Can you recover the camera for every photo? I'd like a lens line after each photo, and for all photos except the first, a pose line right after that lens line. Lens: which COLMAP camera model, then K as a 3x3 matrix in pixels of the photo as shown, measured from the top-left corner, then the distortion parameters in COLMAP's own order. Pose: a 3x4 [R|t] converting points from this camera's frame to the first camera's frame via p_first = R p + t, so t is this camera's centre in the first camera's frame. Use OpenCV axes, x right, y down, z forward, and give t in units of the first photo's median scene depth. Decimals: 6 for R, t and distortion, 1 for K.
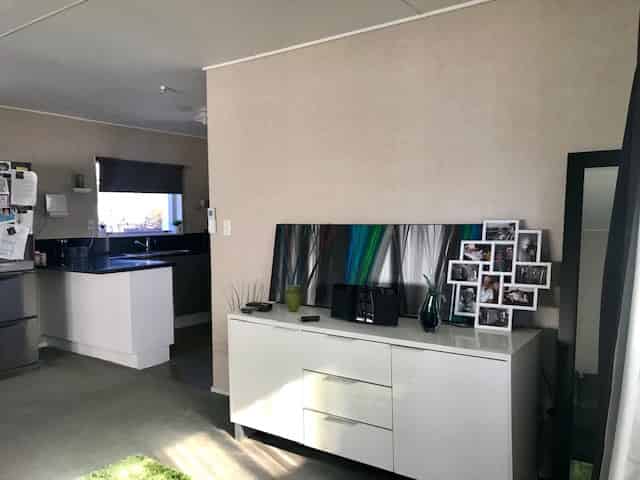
lens RADIAL K [[525.7, 0, 321.6], [0, 525.7, 242.2], [0, 0, 1]] dist [-0.002742, -0.002414]
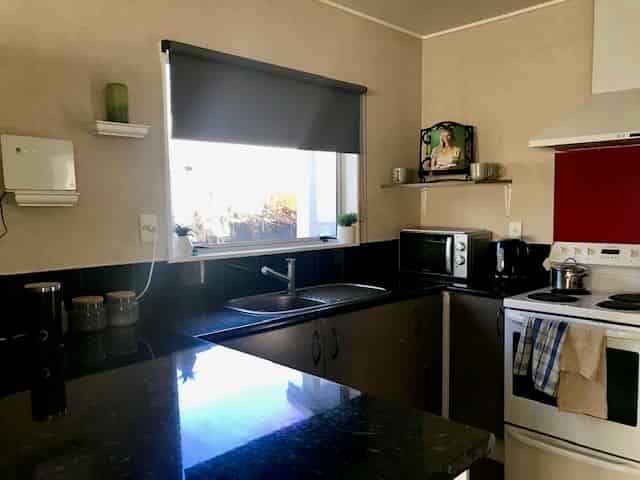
lens RADIAL K [[525.7, 0, 321.6], [0, 525.7, 242.2], [0, 0, 1]] dist [-0.002742, -0.002414]
pose [[0.983721, 0.018394, -0.178758, -0.270908], [-0.013748, 0.999536, 0.027192, -0.036404], [0.179175, -0.024292, 0.983517, 0.700123]]
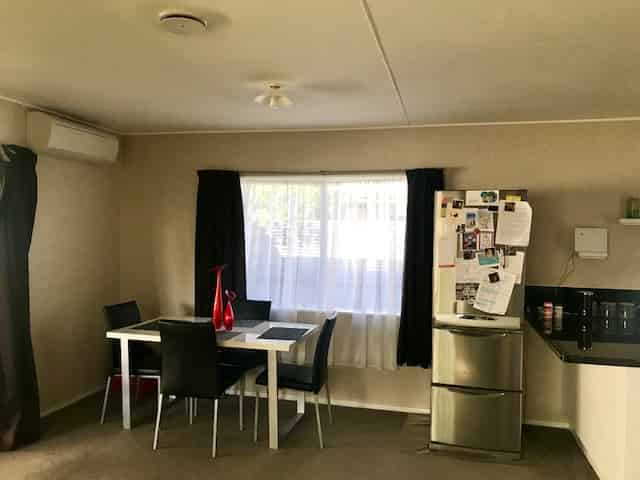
lens RADIAL K [[525.7, 0, 321.6], [0, 525.7, 242.2], [0, 0, 1]] dist [-0.002742, -0.002414]
pose [[0.360571, 0.045774, -0.931608, 0.045379], [-0.071812, 0.997193, 0.021202, -0.058631], [0.929963, 0.059256, 0.362846, 0.374991]]
